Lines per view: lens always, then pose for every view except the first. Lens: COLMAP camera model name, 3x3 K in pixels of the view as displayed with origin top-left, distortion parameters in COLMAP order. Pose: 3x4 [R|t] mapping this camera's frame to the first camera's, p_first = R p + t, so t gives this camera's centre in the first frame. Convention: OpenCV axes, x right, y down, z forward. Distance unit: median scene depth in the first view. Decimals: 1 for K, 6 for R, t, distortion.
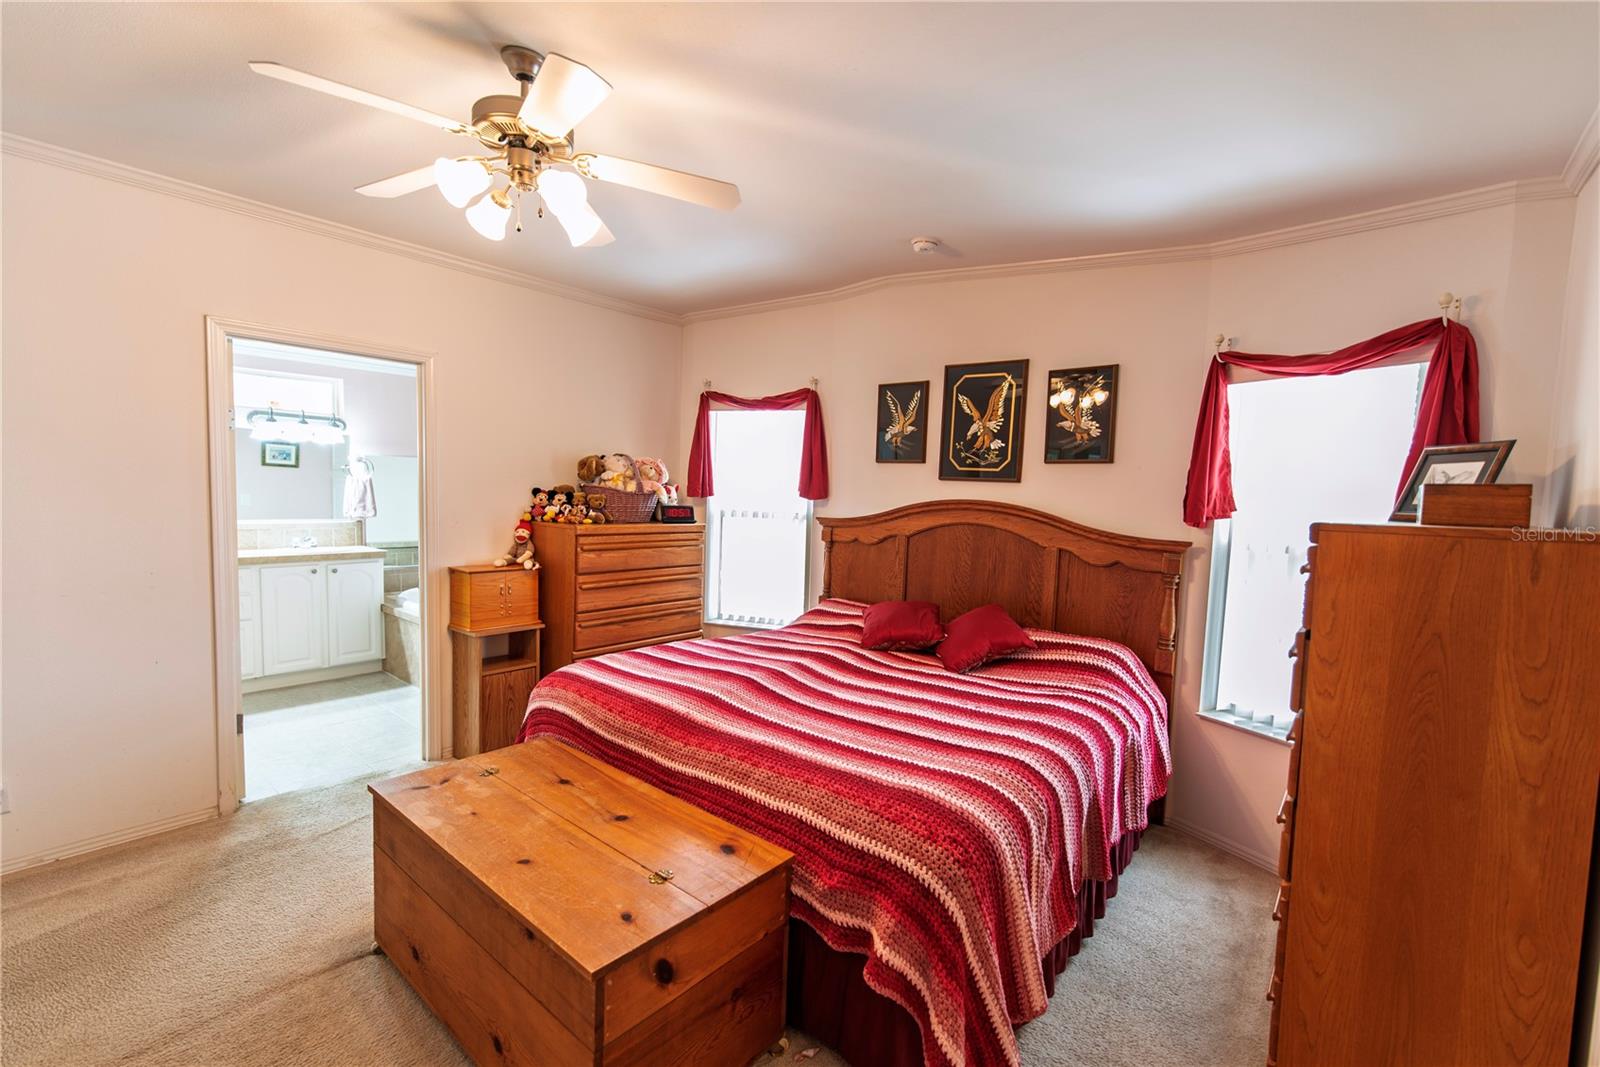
lens RADIAL K [[692.7, 0, 803.8], [0, 692.7, 537.7], [0, 0, 1]] dist [0.001967, 0.000014]
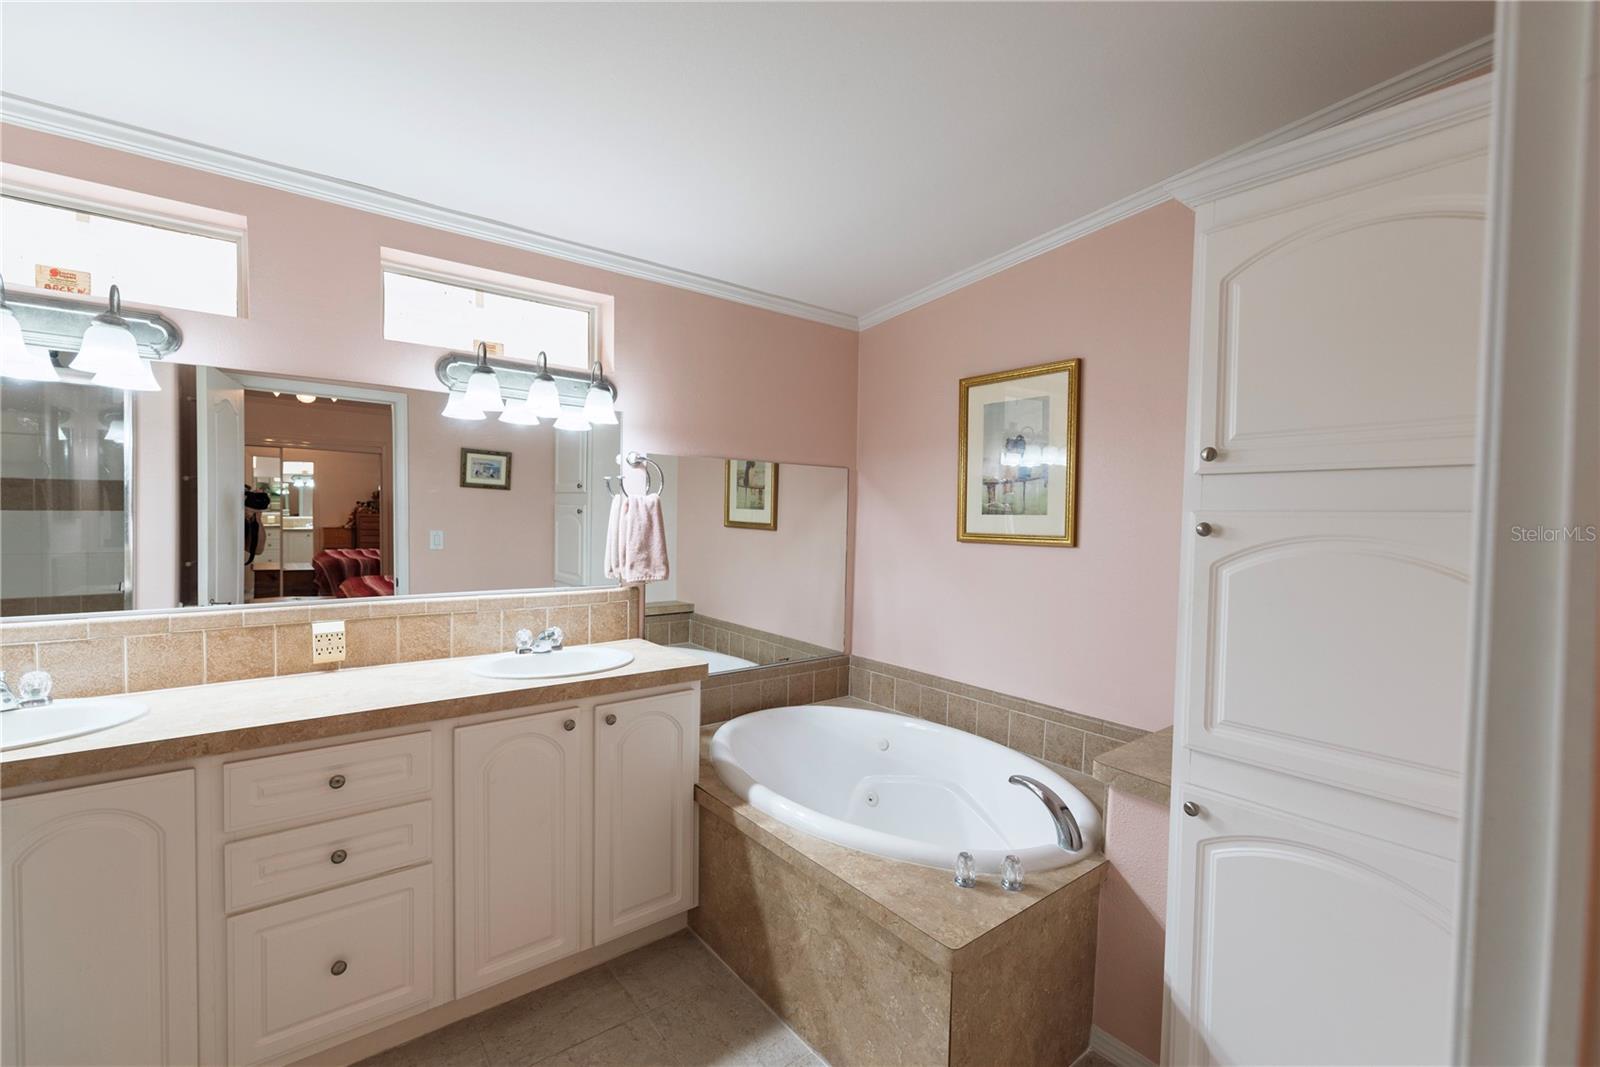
lens RADIAL K [[692.7, 0, 803.8], [0, 692.7, 537.7], [0, 0, 1]] dist [0.001967, 0.000014]
pose [[0.979884, -0.005786, -0.199486, -0.259019], [-0.001815, 0.999280, -0.037902, -0.024949], [0.199562, 0.037502, 0.979167, 0.330446]]
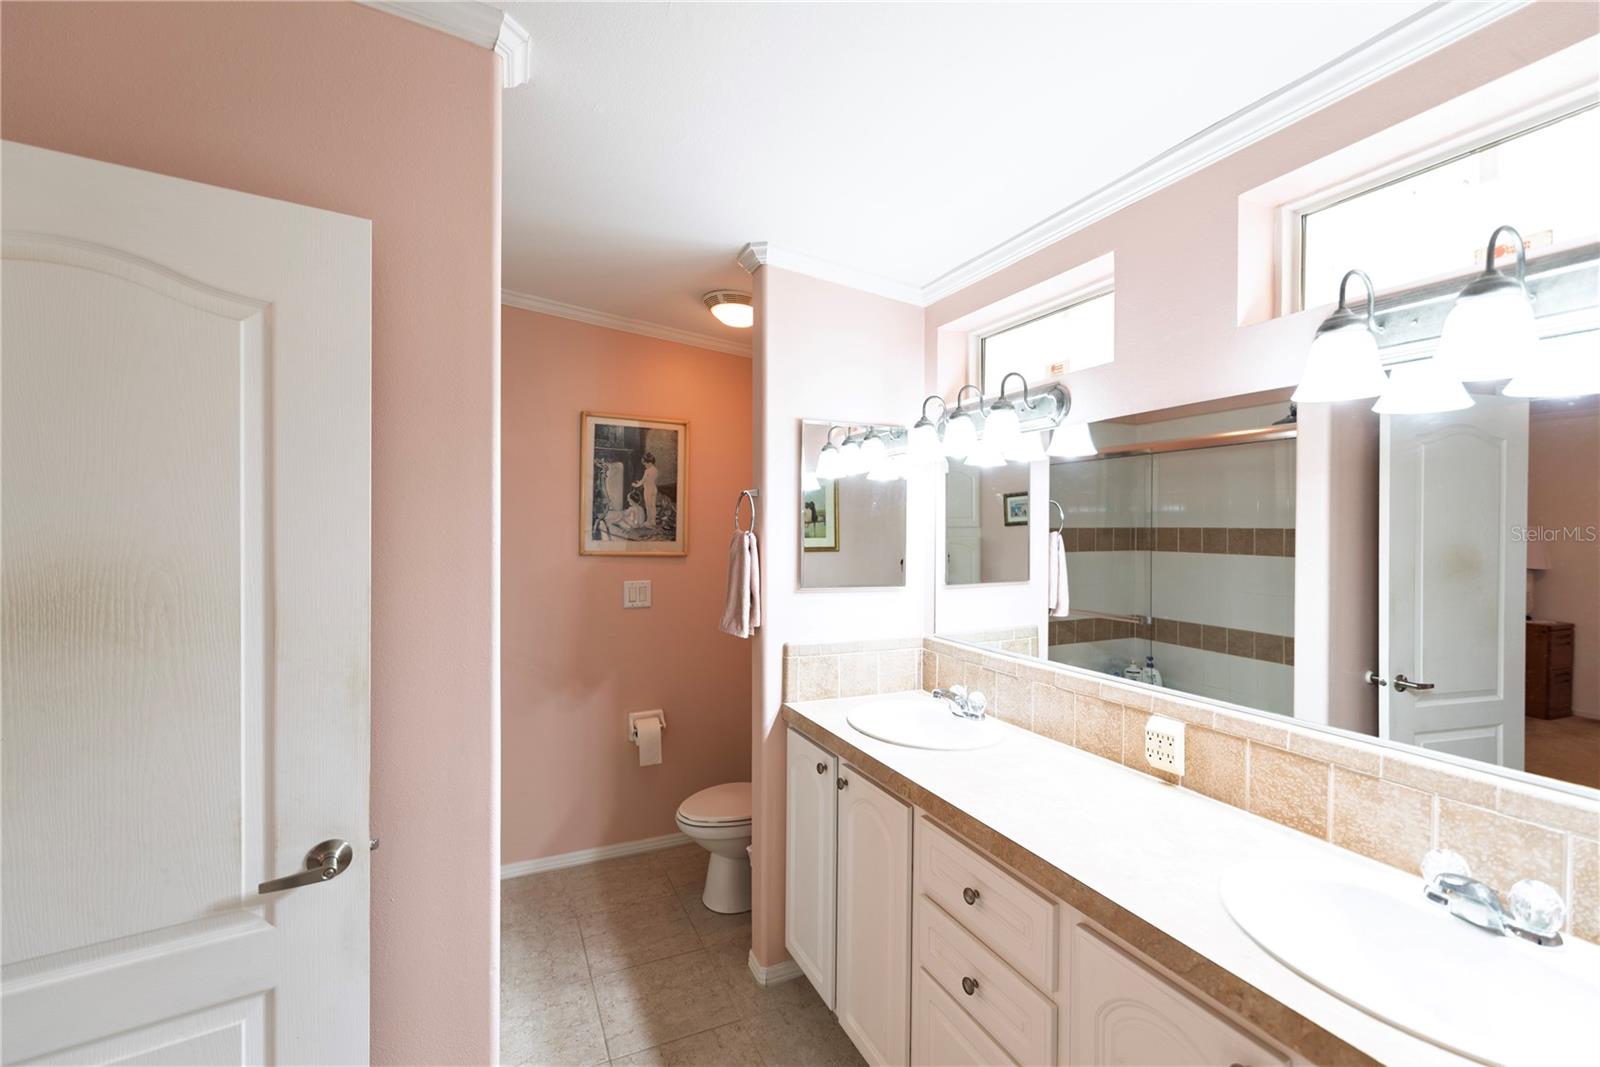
lens RADIAL K [[713.3, 0, 794.4], [0, 713.3, 524.2], [0, 0, 1]] dist [0.002322, 0.000303]
pose [[-0.446996, -0.026017, -0.894157, -0.251633], [-0.073411, 0.997272, 0.007682, -0.049633], [0.891518, 0.069074, -0.447687, 0.518359]]
